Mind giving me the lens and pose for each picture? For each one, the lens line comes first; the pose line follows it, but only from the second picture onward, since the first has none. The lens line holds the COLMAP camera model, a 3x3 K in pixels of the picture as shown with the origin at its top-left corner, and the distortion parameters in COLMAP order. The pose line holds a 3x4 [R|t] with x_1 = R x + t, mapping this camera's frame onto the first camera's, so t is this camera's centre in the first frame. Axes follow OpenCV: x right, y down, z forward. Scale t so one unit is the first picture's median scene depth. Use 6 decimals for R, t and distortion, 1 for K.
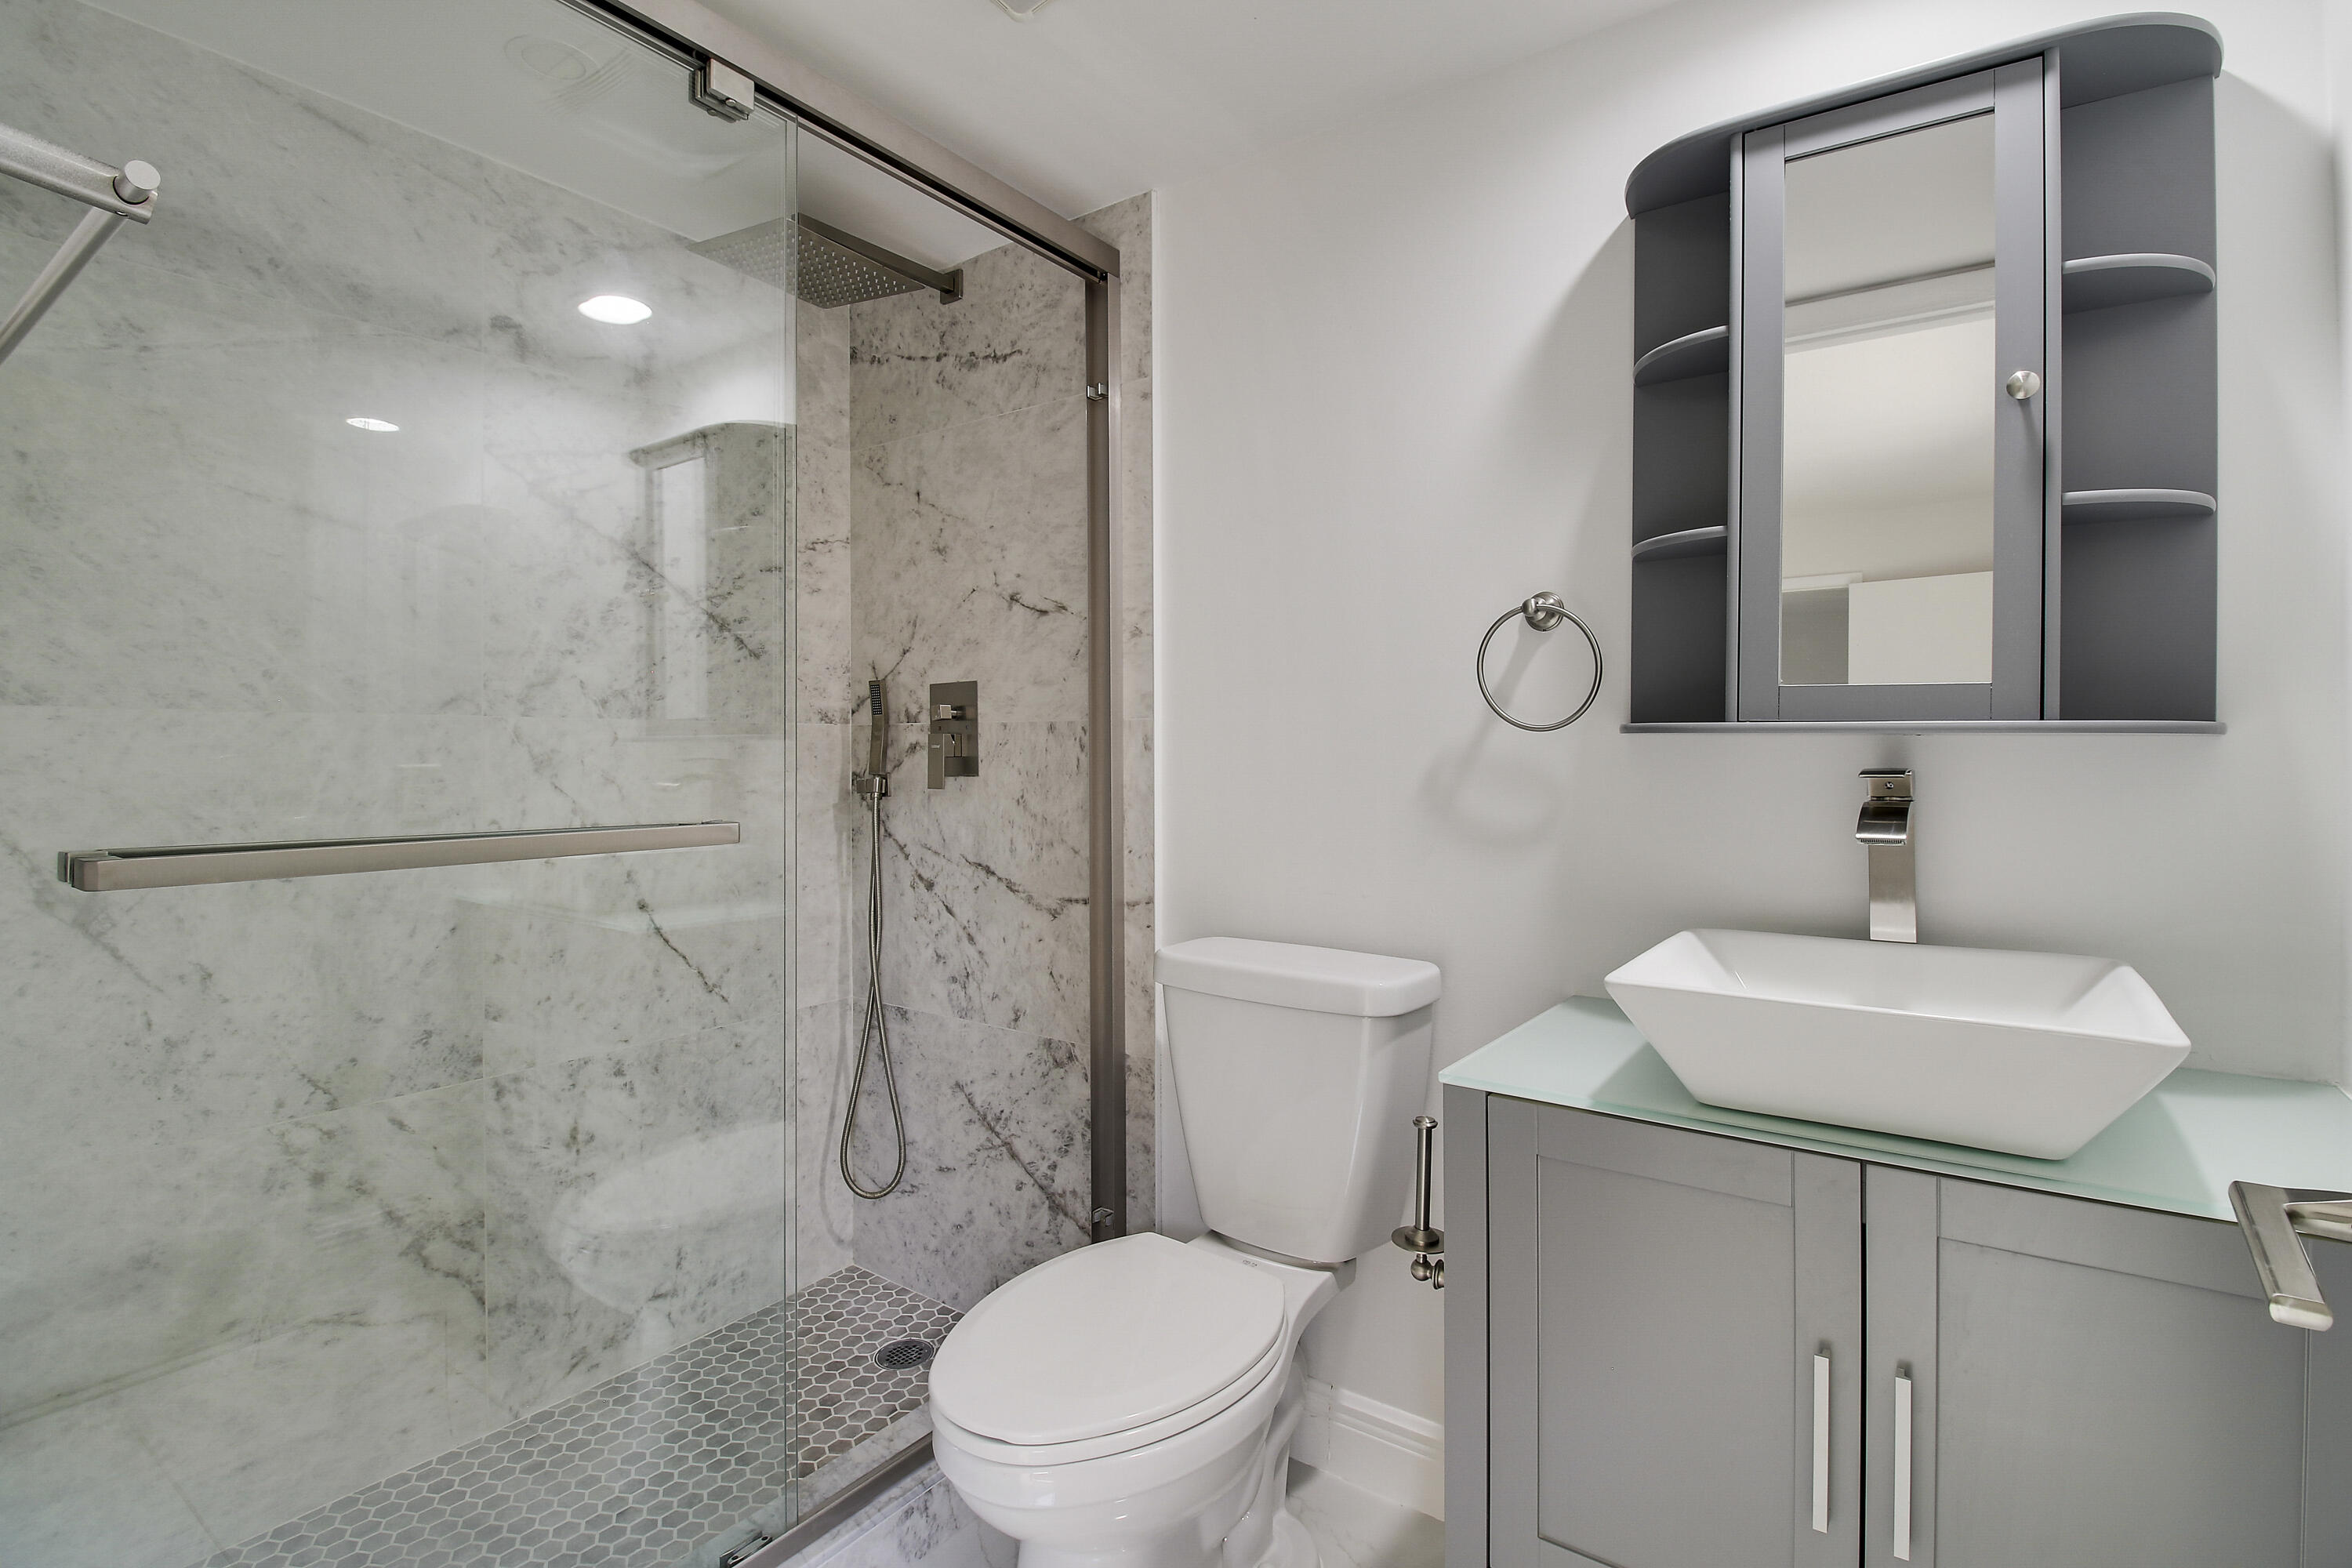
lens RADIAL K [[1115.8, 0, 1155.5], [0, 1115.8, 772.5], [0, 0, 1]] dist [0.001487, -0.011587]
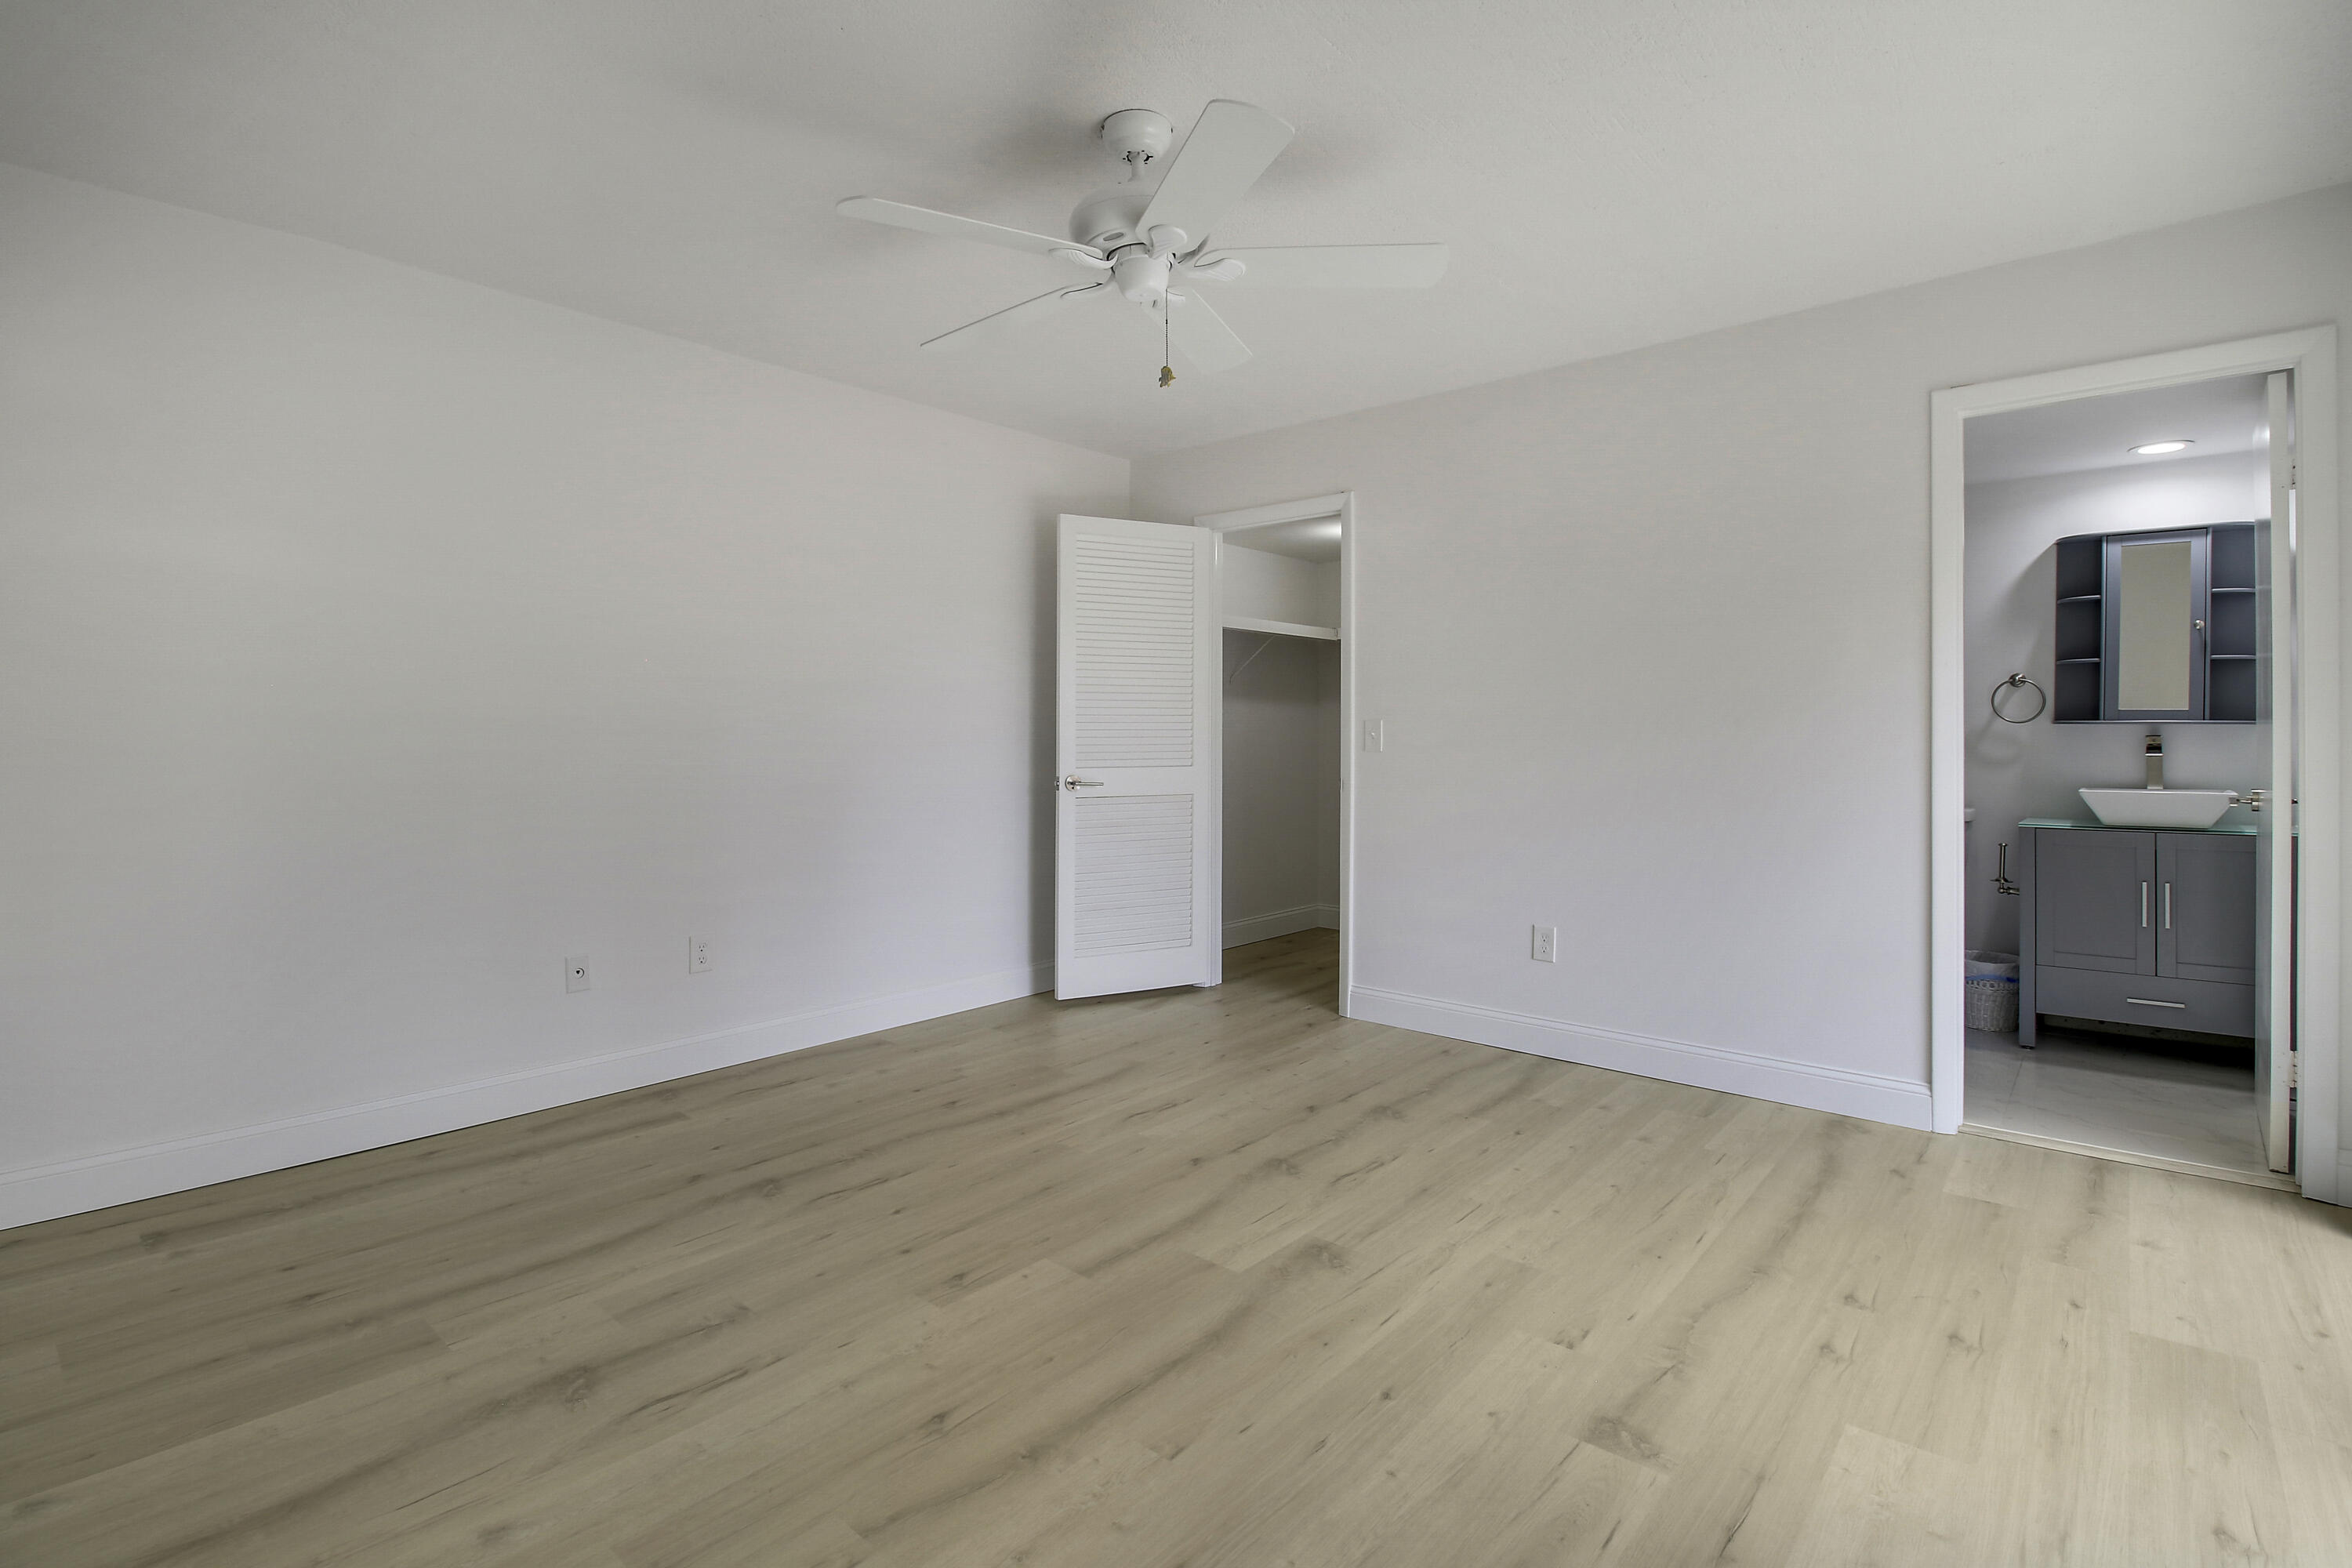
lens RADIAL K [[1072.1, 0, 1214.8], [0, 1072.1, 747.9], [0, 0, 1]] dist [-0.006881, -0.002762]
pose [[0.997551, -0.001157, -0.069936, -1.499272], [0.001192, 0.999999, 0.000461, 0.024414], [0.069935, -0.000544, 0.997551, -1.848240]]
